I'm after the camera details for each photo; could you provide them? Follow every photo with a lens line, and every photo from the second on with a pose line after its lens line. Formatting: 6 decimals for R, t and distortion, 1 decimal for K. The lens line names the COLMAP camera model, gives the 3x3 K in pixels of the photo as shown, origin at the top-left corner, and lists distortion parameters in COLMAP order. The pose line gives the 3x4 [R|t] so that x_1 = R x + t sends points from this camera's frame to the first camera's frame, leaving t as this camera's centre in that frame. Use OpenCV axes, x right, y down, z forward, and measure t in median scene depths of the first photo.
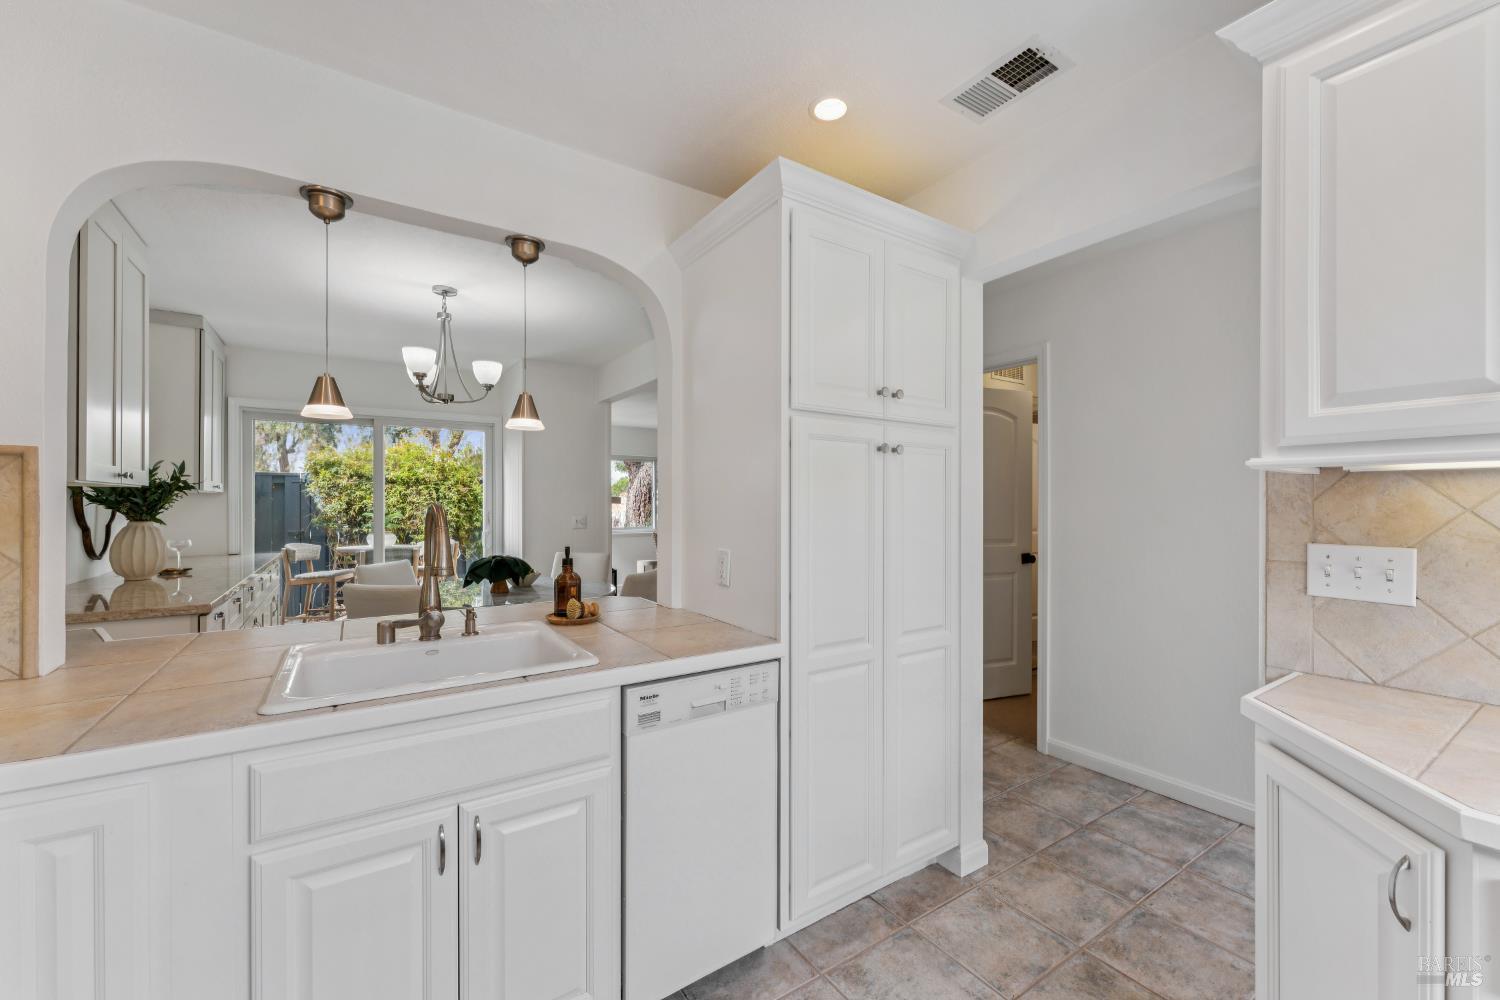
lens RADIAL K [[596.9, 0, 751.4], [0, 596.9, 503.5], [0, 0, 1]] dist [-0.001606, -0.000115]
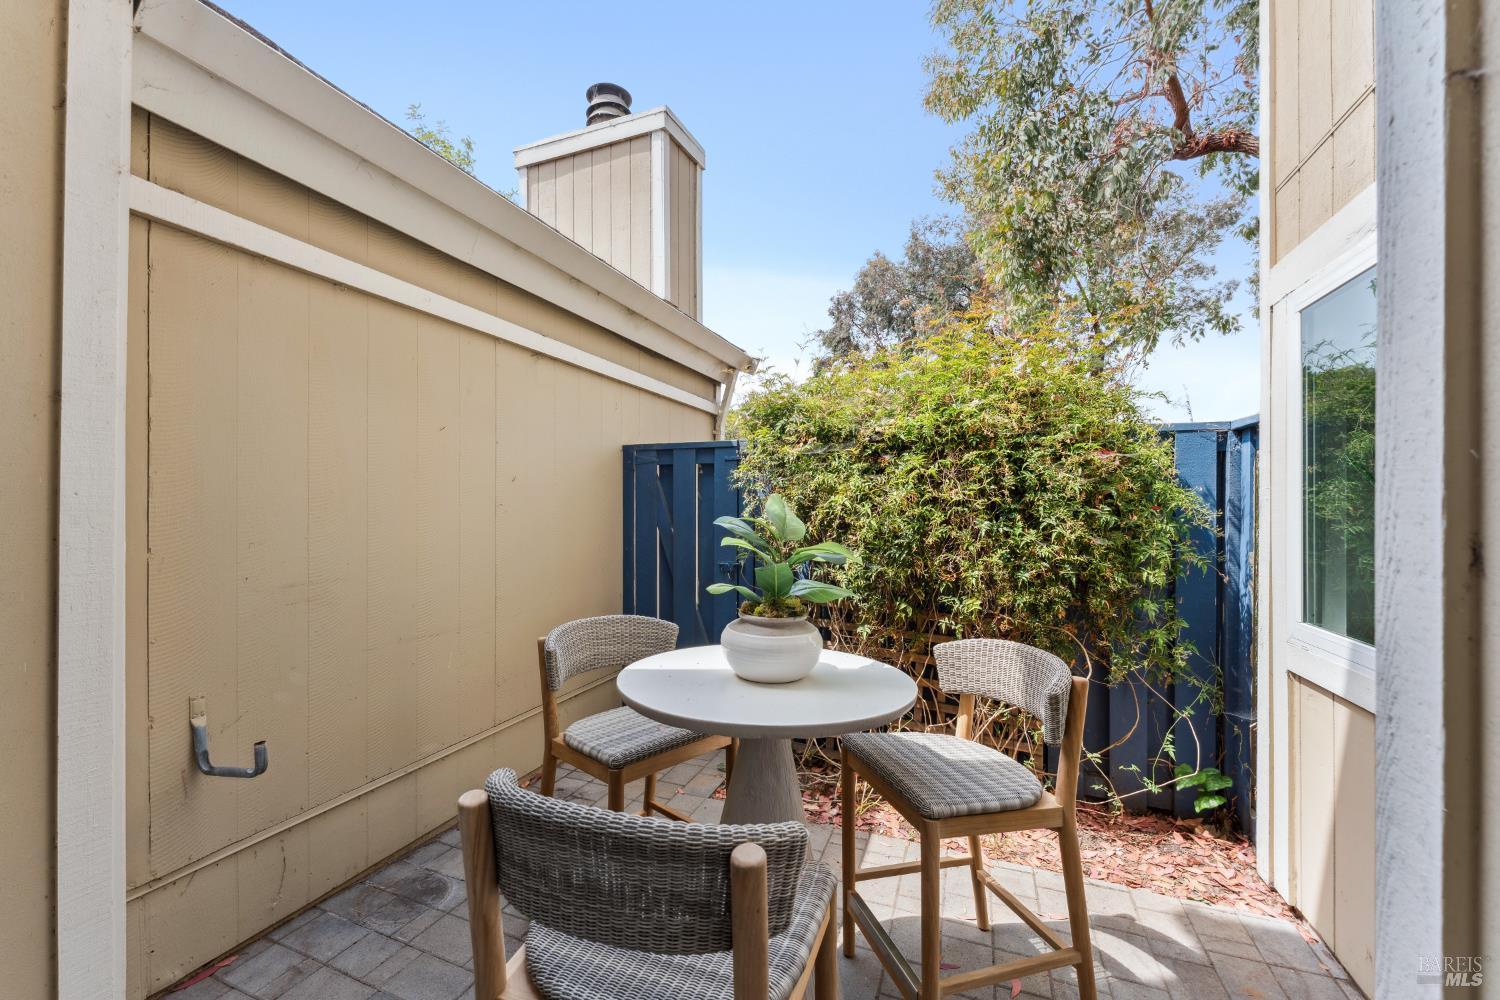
lens RADIAL K [[596.9, 0, 744.3], [0, 596.9, 506.9], [0, 0, 1]] dist [-0.001606, -0.000115]
pose [[0.569055, 0.003655, -0.822291, -0.349922], [-0.003851, 0.999991, 0.001780, 0.000930], [0.822290, 0.002154, 0.569064, 0.703008]]
